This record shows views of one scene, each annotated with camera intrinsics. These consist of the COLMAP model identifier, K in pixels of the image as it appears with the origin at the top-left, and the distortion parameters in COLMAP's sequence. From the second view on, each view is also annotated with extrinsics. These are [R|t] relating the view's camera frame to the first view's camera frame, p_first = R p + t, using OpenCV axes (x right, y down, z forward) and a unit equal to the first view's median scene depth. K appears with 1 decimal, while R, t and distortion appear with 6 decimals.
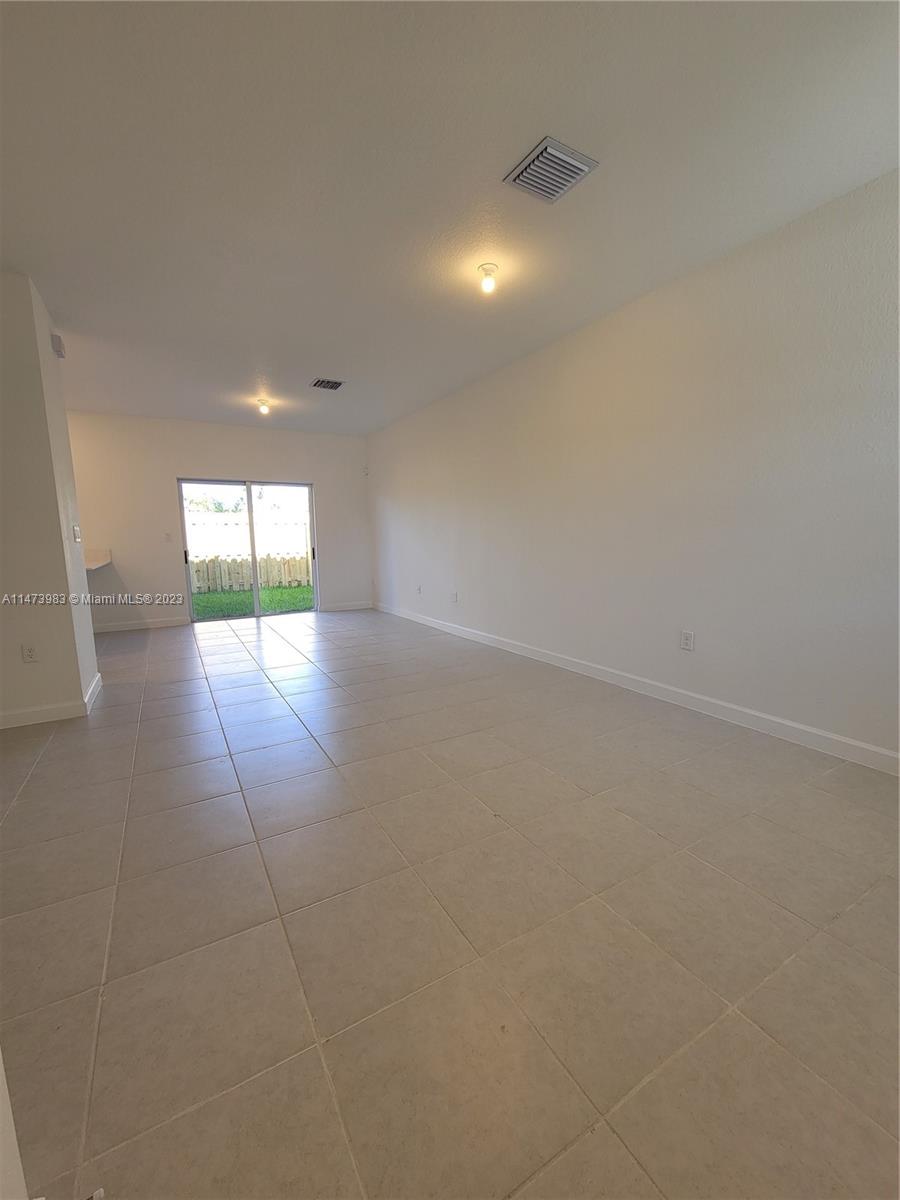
lens RADIAL K [[488.1, 0, 458.0], [0, 488.1, 601.4], [0, 0, 1]] dist [0.003543, -0.000664]
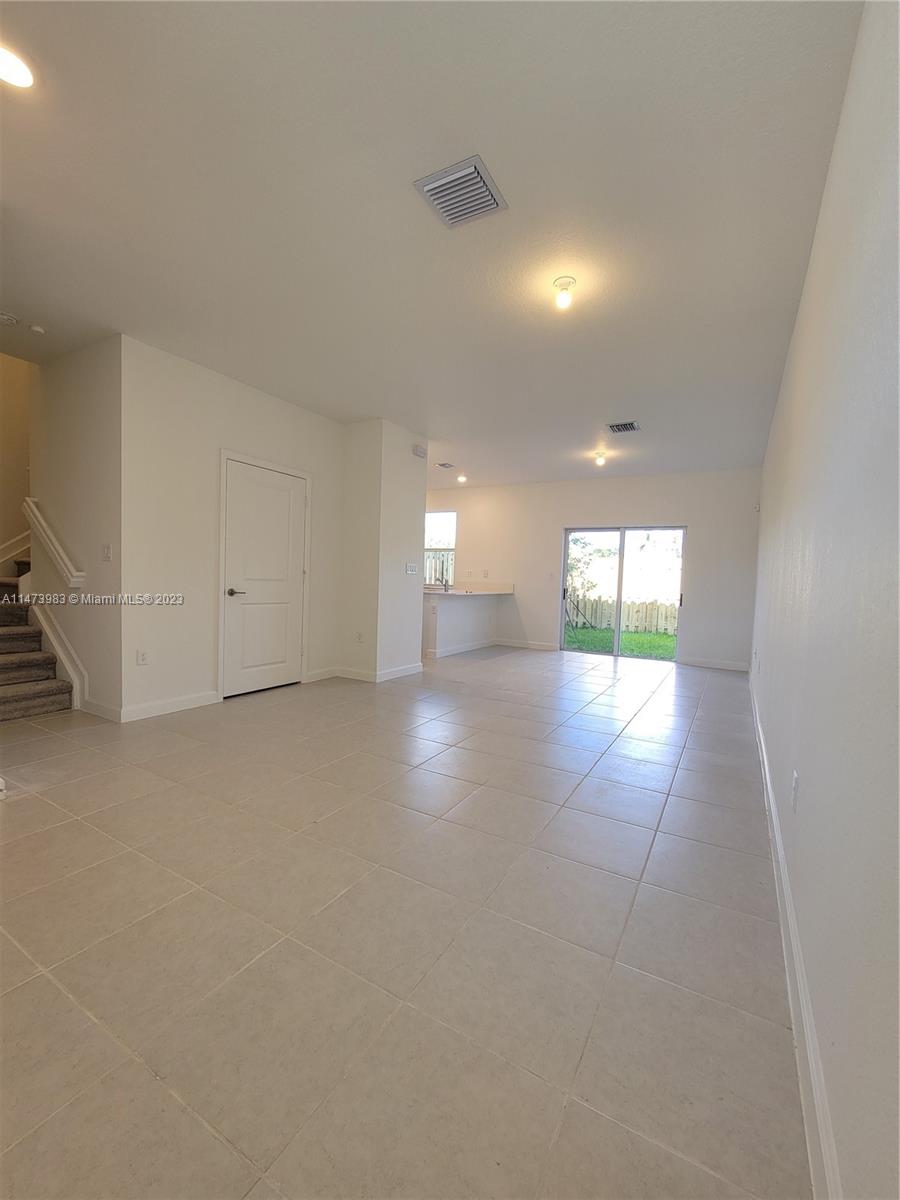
lens RADIAL K [[488.1, 0, 457.5], [0, 488.1, 604.5], [0, 0, 1]] dist [0.003543, -0.000664]
pose [[0.487964, 0.081145, -0.869084, 0.316626], [-0.158438, 0.987364, 0.003230, -0.026949], [0.858364, 0.136119, 0.494654, 0.185683]]
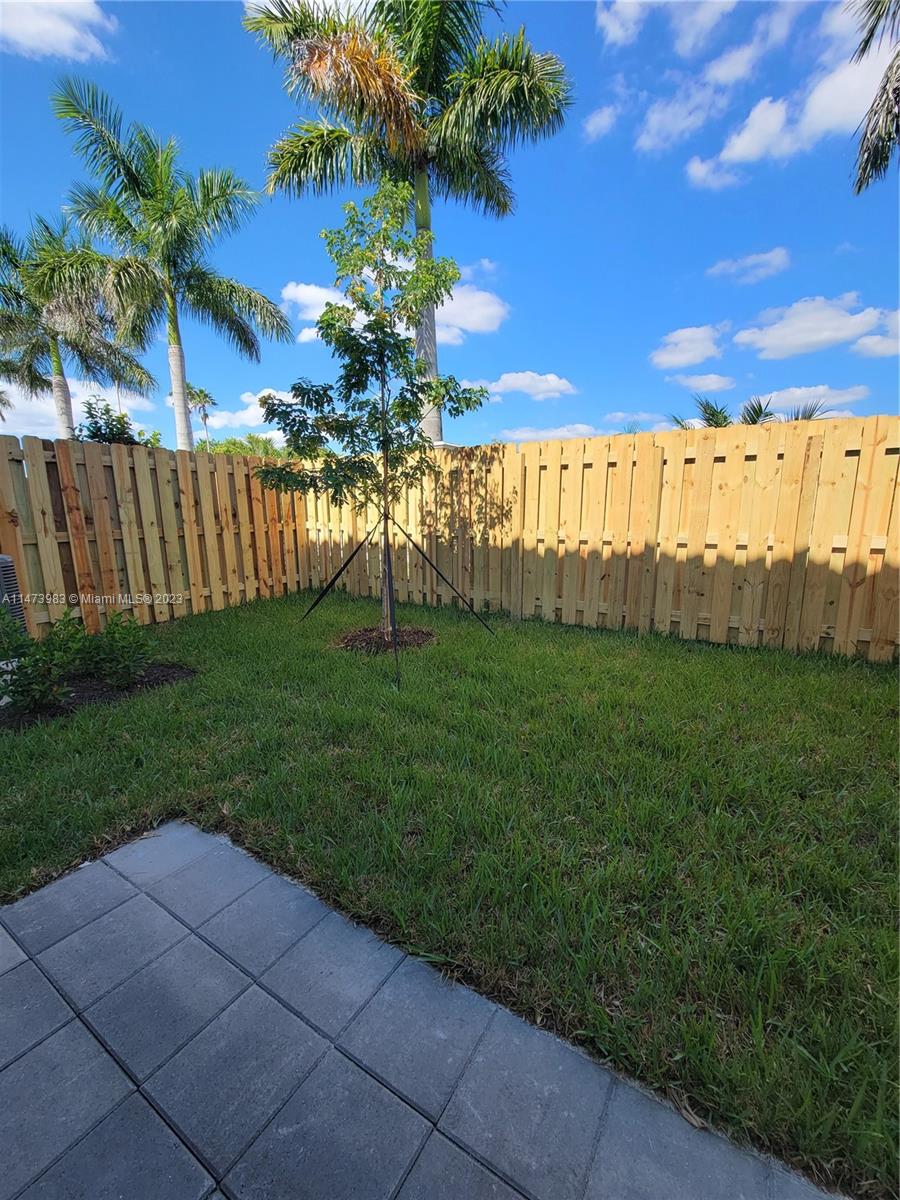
lens RADIAL K [[488.1, 0, 453.6], [0, 488.1, 599.1], [0, 0, 1]] dist [0.003543, -0.000664]
pose [[0.461267, 0.183308, -0.868119, -0.331621], [-0.119877, 0.982330, 0.143729, -0.133299], [0.879126, 0.037770, 0.475090, 1.031183]]
